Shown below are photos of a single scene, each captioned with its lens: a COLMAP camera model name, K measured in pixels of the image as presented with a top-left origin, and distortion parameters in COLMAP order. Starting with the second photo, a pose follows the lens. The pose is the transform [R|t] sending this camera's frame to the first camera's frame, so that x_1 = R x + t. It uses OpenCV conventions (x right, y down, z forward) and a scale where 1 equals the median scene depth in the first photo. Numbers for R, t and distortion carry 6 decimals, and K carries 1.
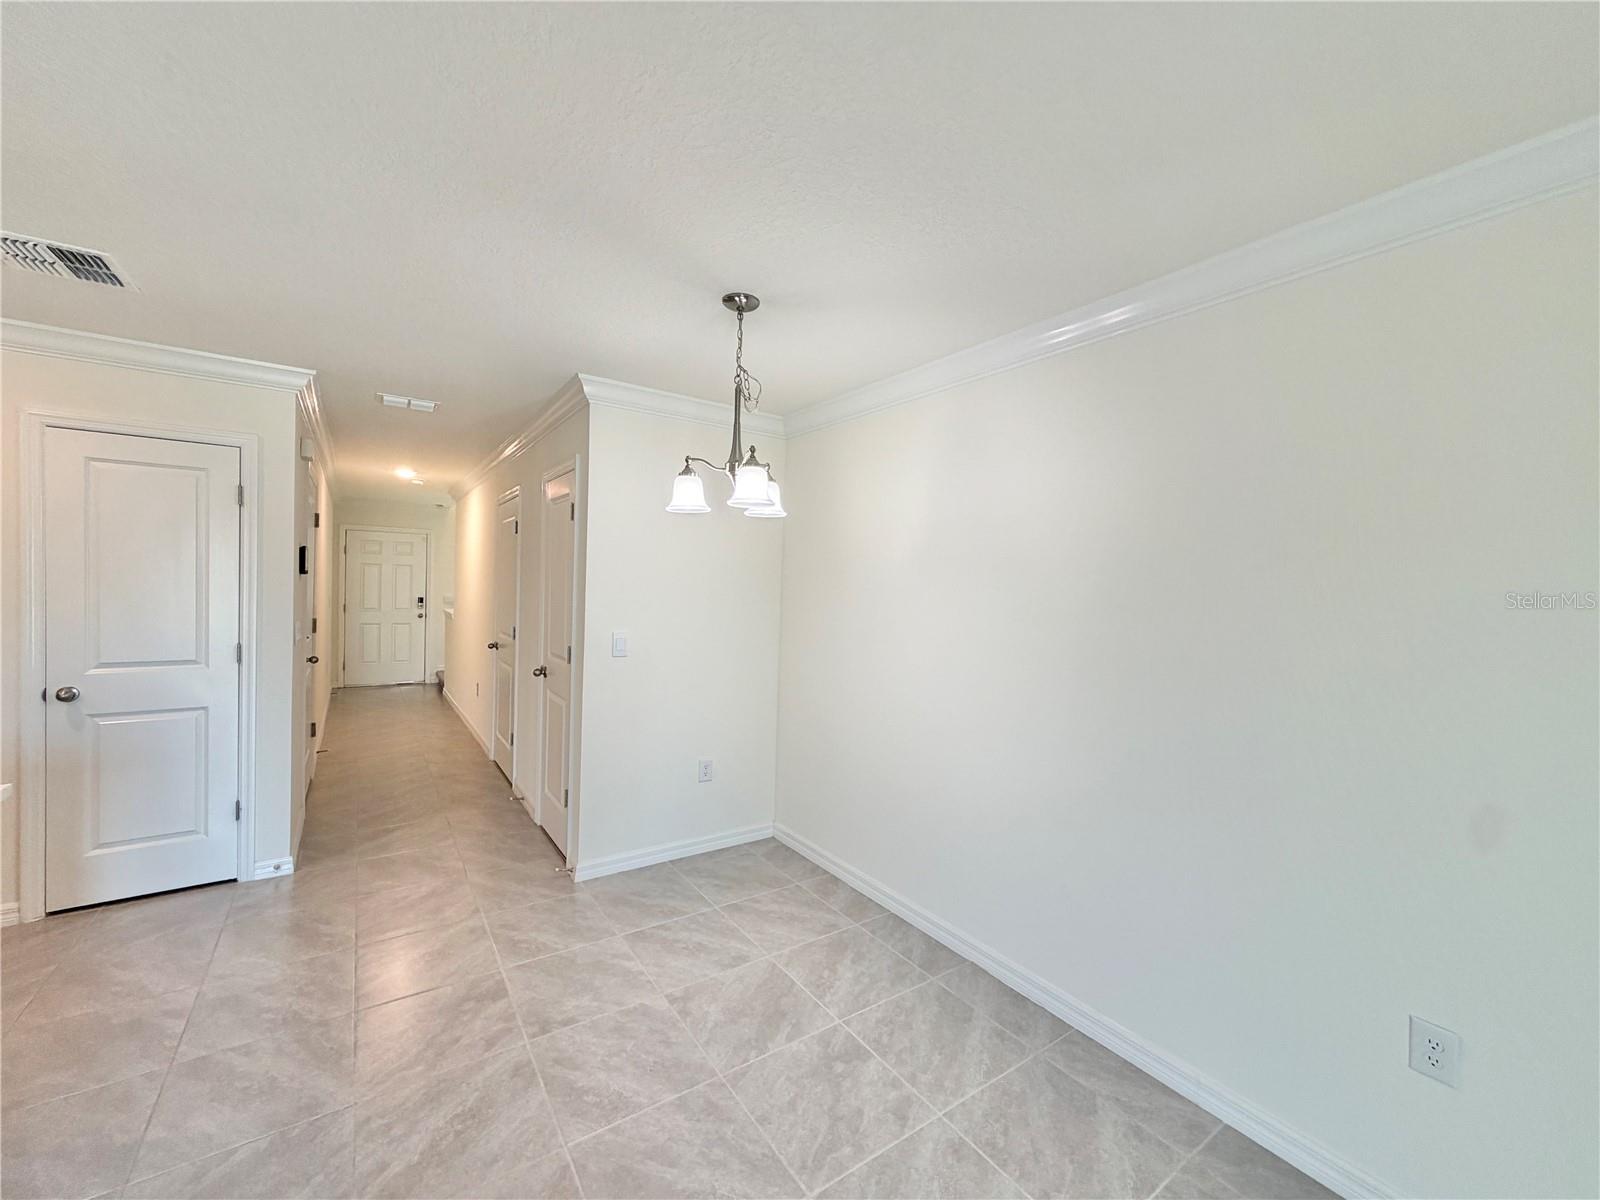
lens RADIAL K [[639.1, 0, 794.2], [0, 639.1, 598.6], [0, 0, 1]] dist [-0.001358, 0.000644]
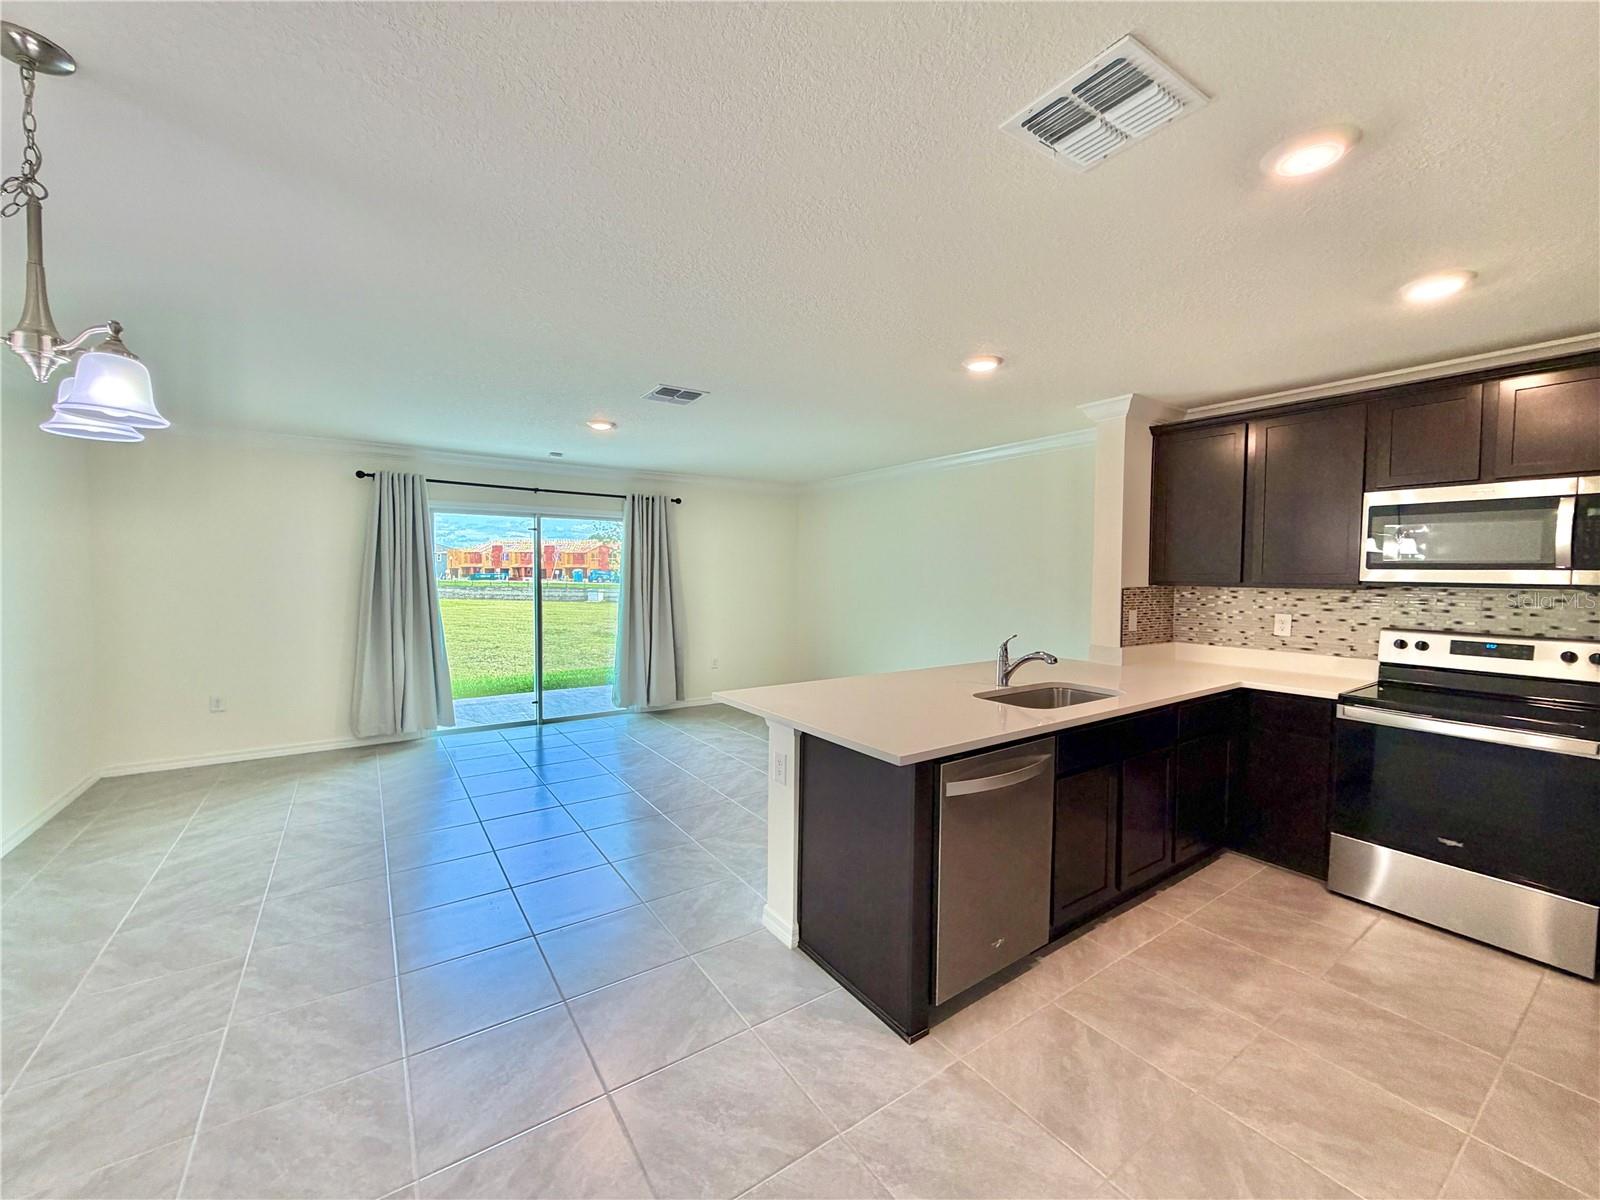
lens RADIAL K [[639.1, 0, 794.1], [0, 639.1, 598.2], [0, 0, 1]] dist [-0.001358, 0.000644]
pose [[-0.999324, -0.036674, 0.002428, -0.616214], [-0.036460, 0.997492, 0.060669, -0.029449], [-0.004647, 0.060539, -0.998155, 1.257867]]
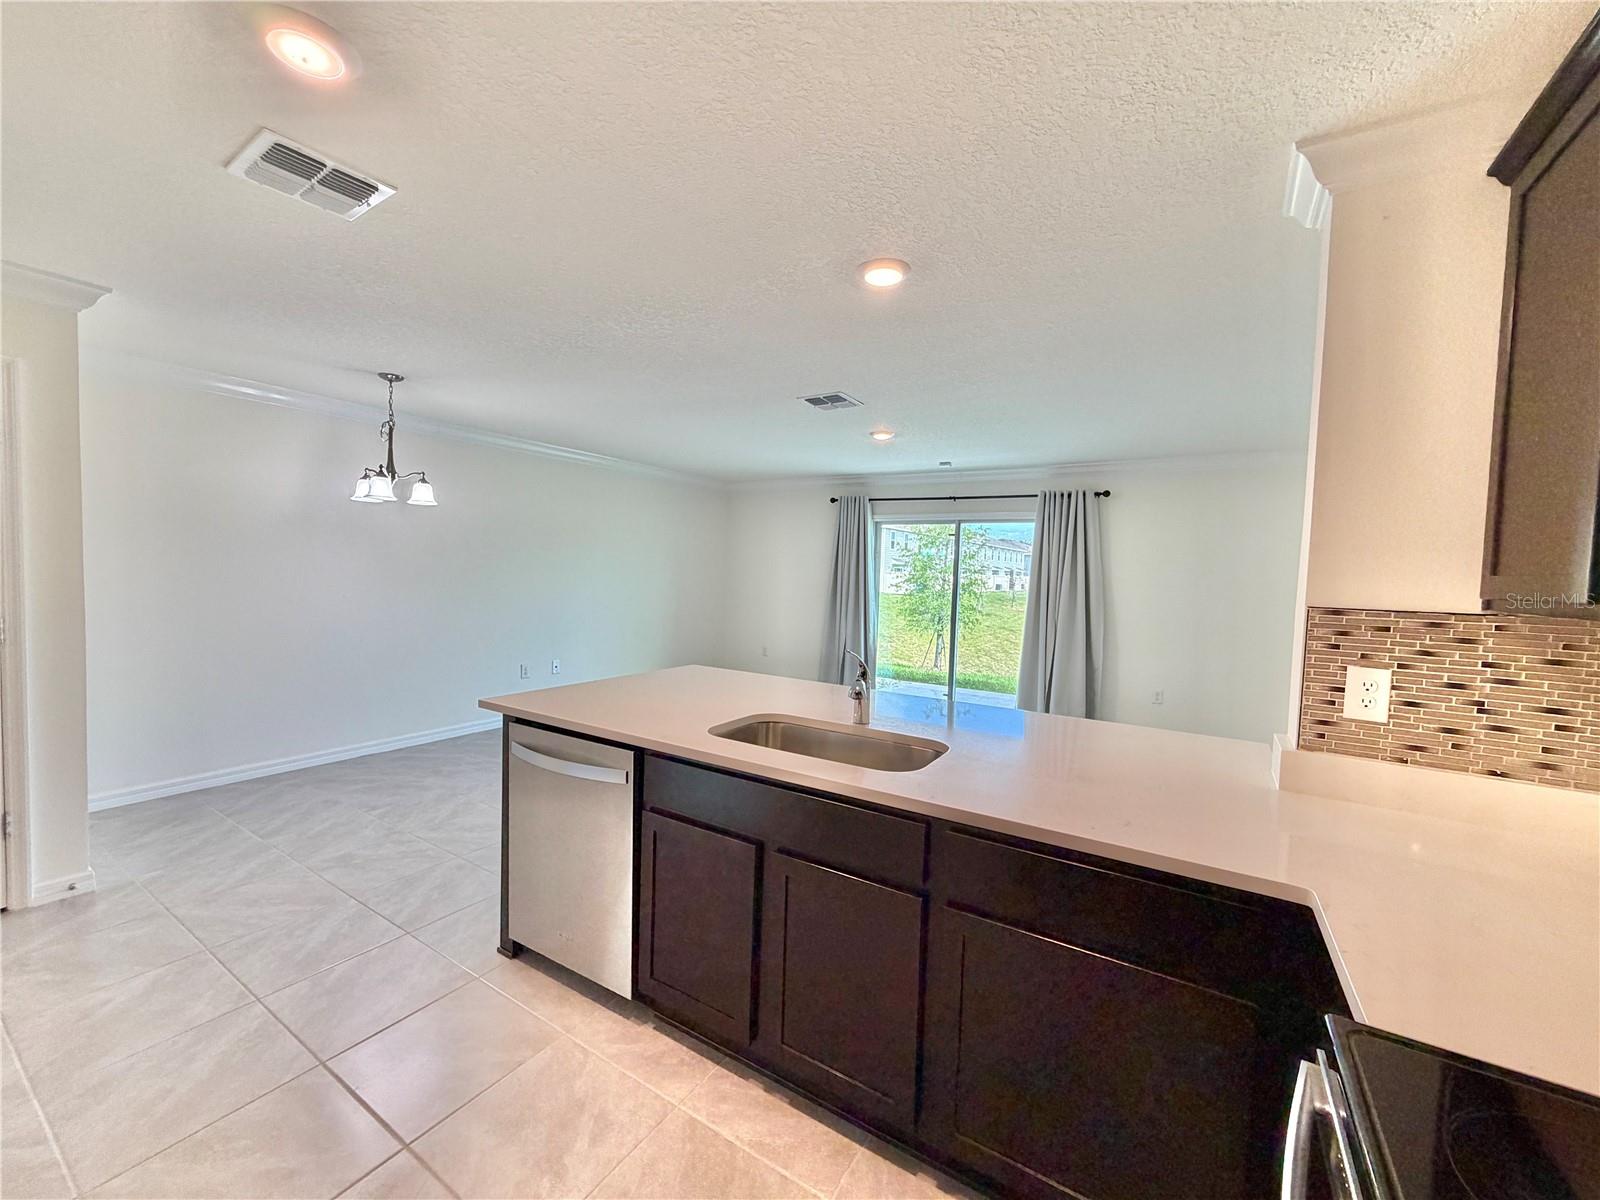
lens RADIAL K [[639.1, 0, 793.7], [0, 639.1, 598.4], [0, 0, 1]] dist [-0.001358, 0.000644]
pose [[-0.391022, -0.082846, 0.916645, -1.646197], [-0.026666, 0.996542, 0.078692, -0.035412], [-0.919995, 0.006327, -0.391879, 0.544794]]
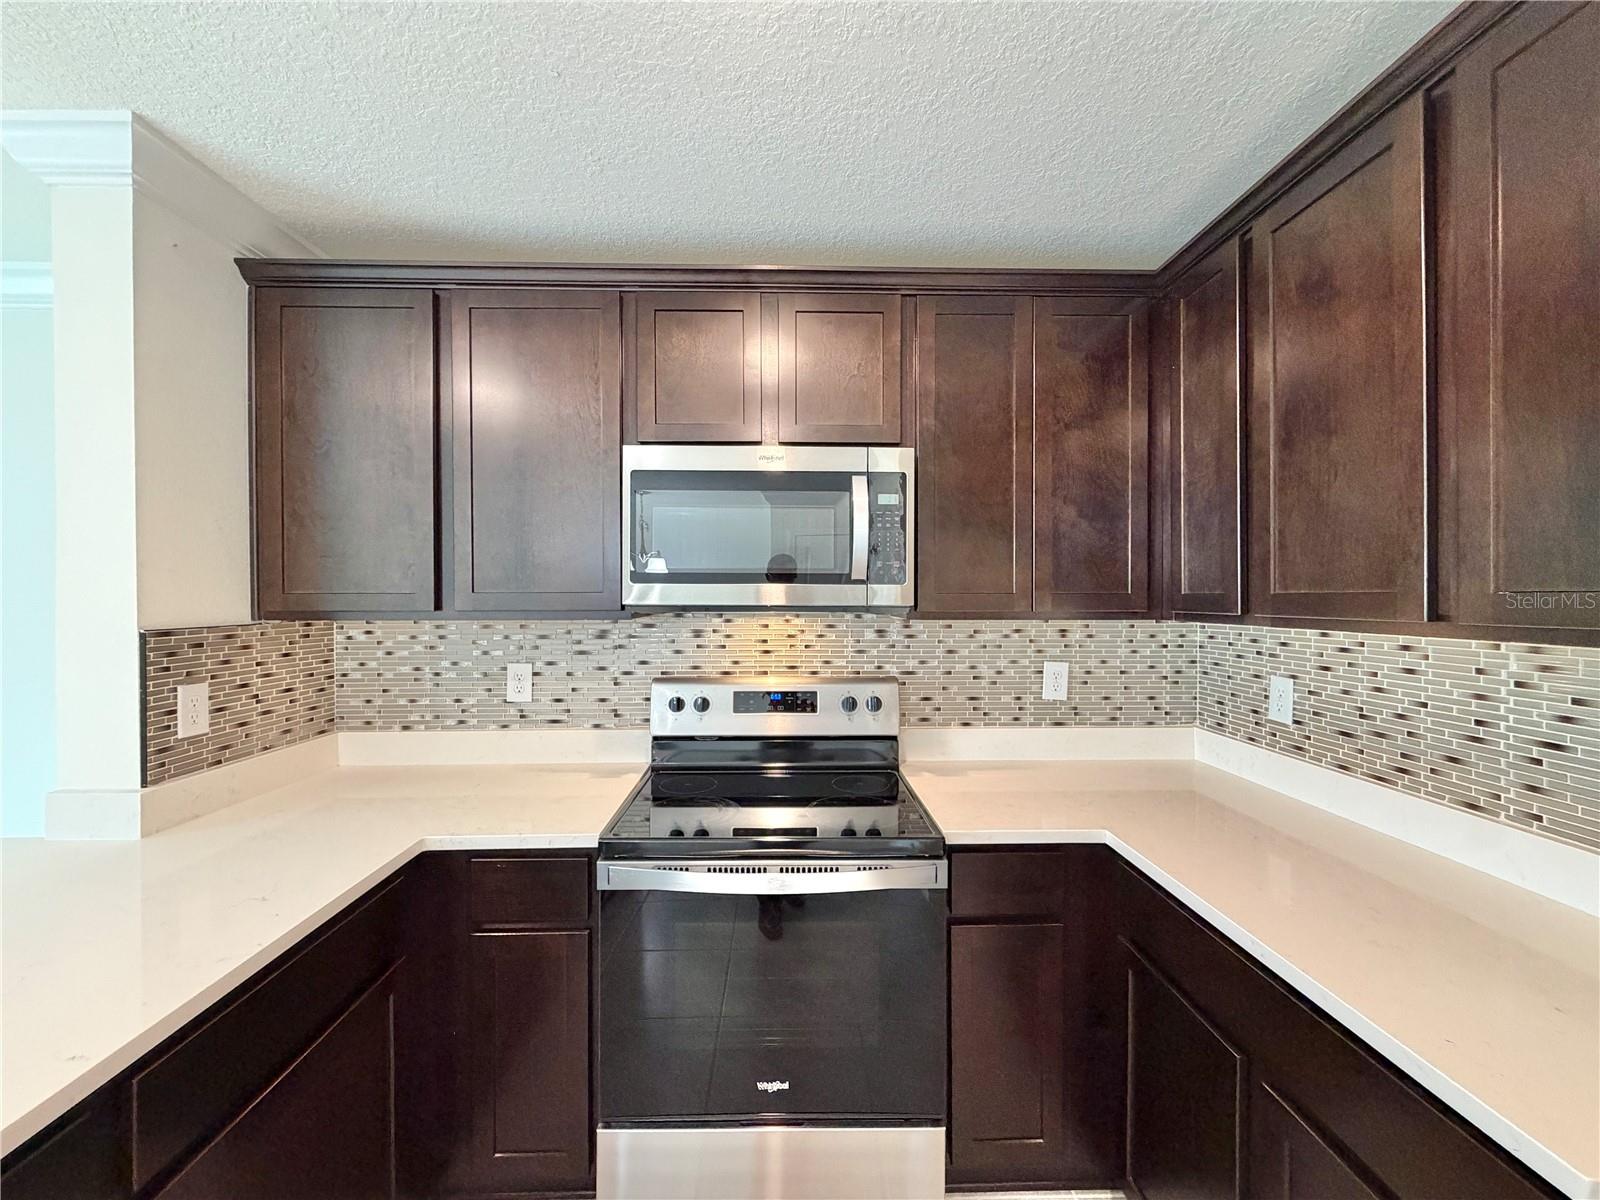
lens RADIAL K [[639.1, 0, 794.6], [0, 639.1, 600.2], [0, 0, 1]] dist [-0.001358, 0.000644]
pose [[-0.545968, -0.022962, -0.837491, -1.161649], [-0.029919, 0.999521, -0.007900, -0.031800], [0.837271, 0.020743, -0.546394, 0.627749]]
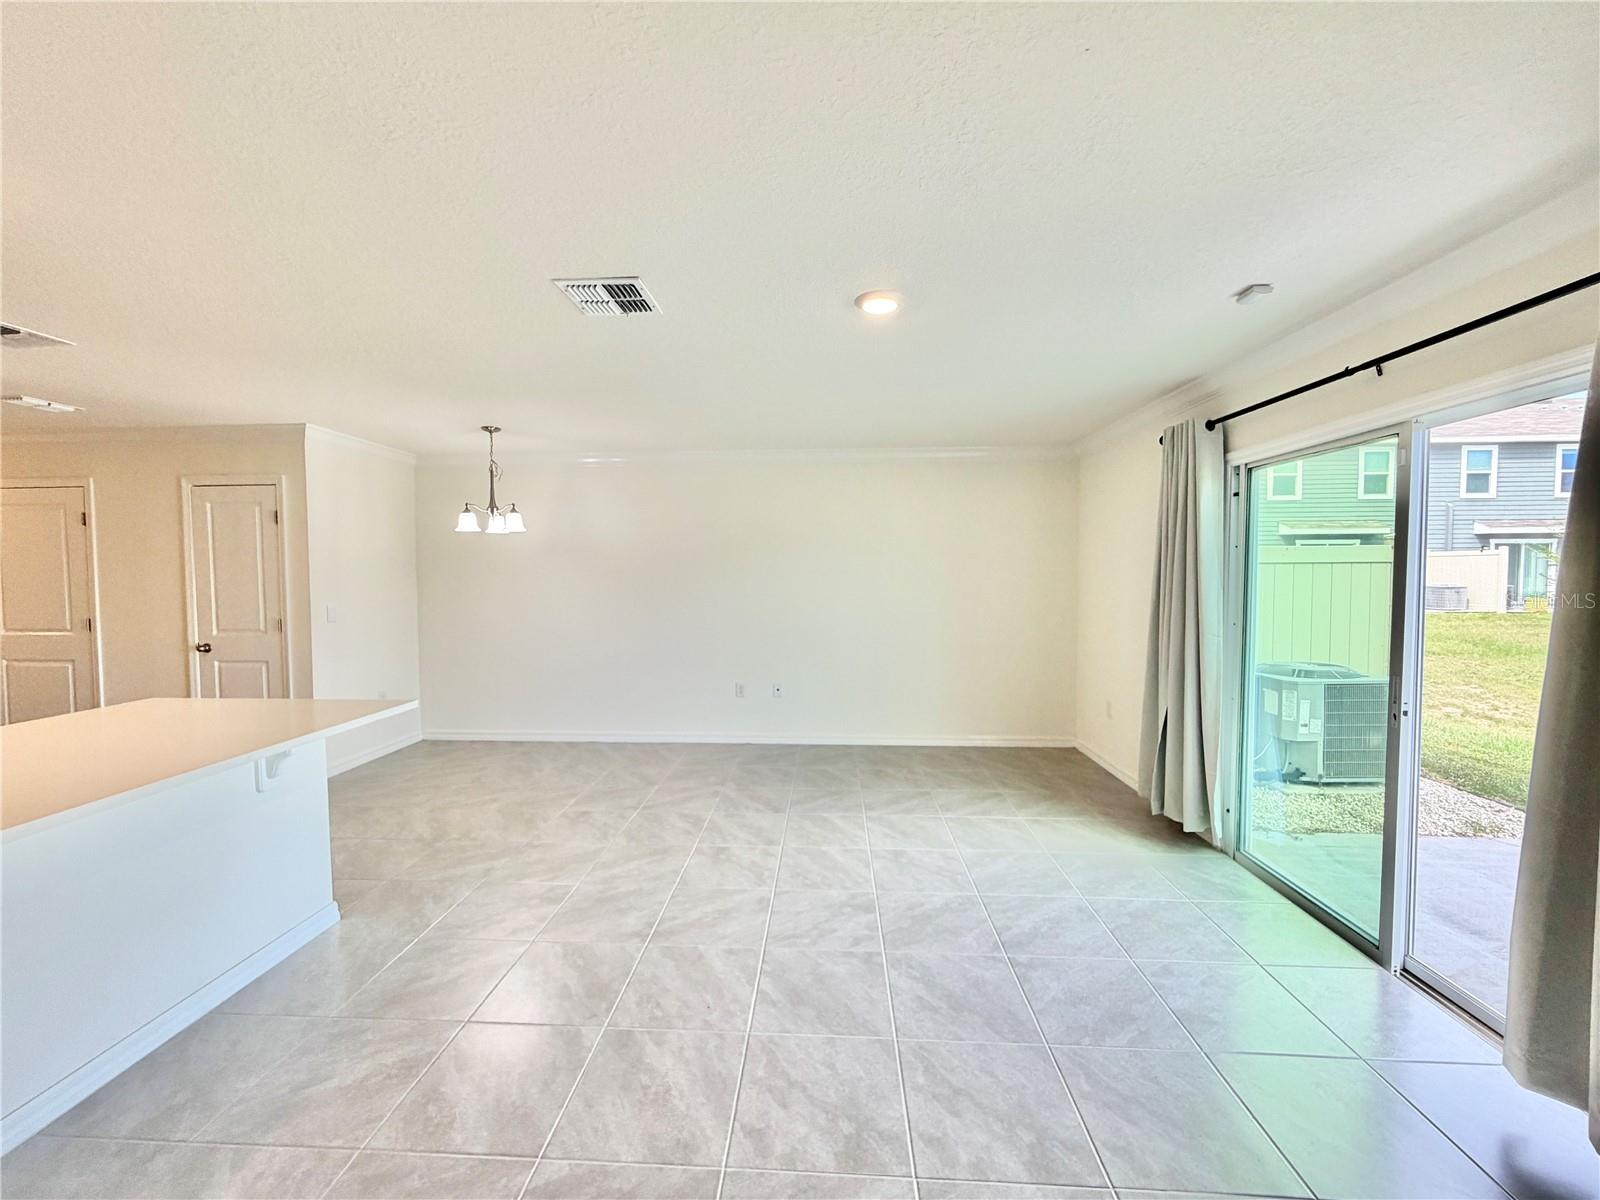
lens RADIAL K [[639.1, 0, 793.7], [0, 639.1, 601.4], [0, 0, 1]] dist [-0.001358, 0.000644]
pose [[0.611691, -0.067057, 0.788250, -0.894370], [0.036550, 0.997733, 0.056515, 0.003134], [-0.790252, -0.005759, 0.612755, -0.793648]]
